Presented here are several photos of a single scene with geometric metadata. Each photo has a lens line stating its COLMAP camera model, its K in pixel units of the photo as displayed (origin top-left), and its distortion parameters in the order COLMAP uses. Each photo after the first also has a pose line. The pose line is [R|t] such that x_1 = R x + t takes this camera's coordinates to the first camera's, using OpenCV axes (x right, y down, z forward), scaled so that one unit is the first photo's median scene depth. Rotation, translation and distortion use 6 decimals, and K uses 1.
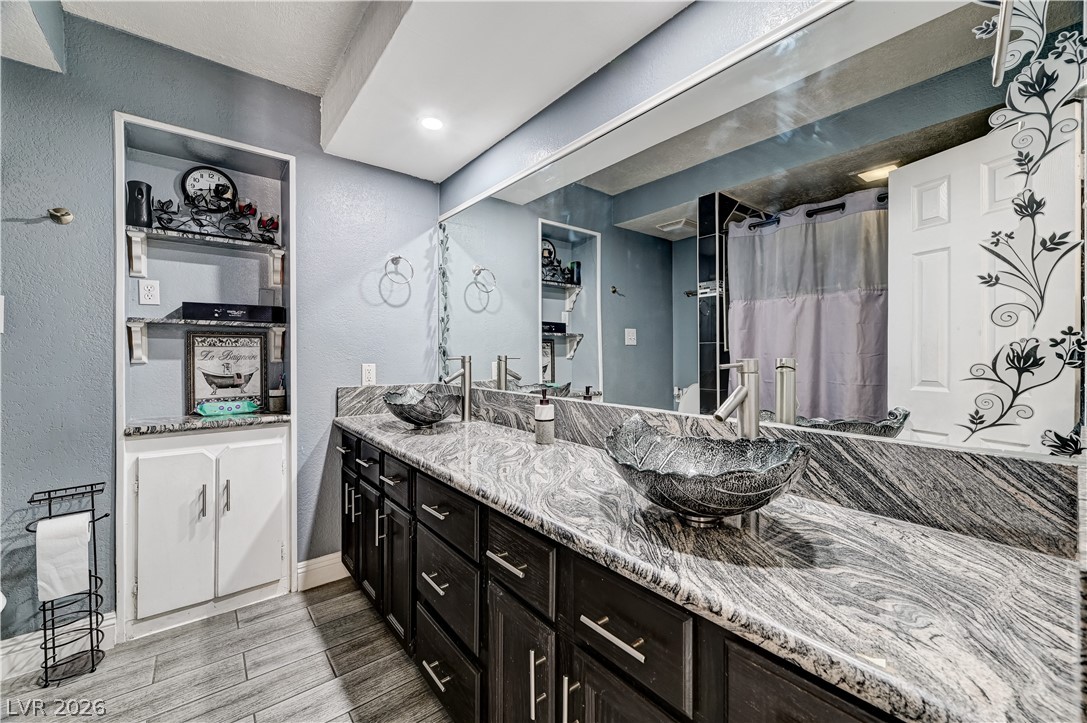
lens RADIAL K [[436.0, 0, 543.5], [0, 436.0, 361.5], [0, 0, 1]] dist [-0.000642, -0.000141]
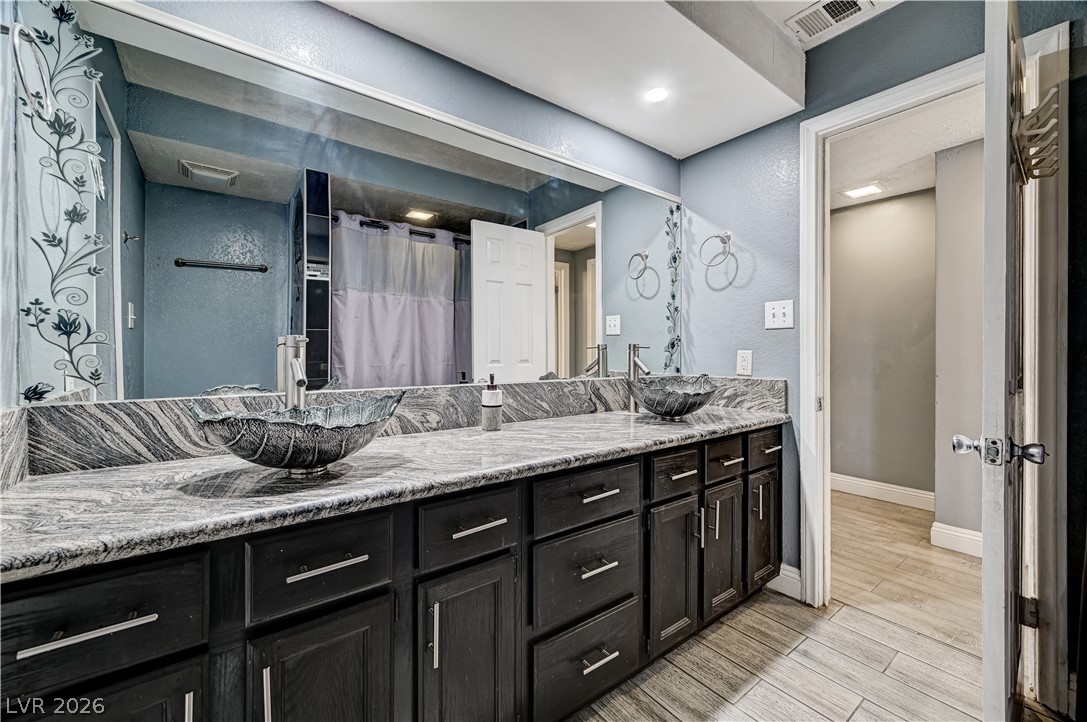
lens RADIAL K [[436.0, 0, 543.5], [0, 436.0, 361.0], [0, 0, 1]] dist [-0.000642, -0.000141]
pose [[0.025611, -0.027051, 0.999306, -0.836806], [0.011175, 0.999579, 0.026772, 0.007743], [-0.999610, 0.010481, 0.025902, 0.745591]]
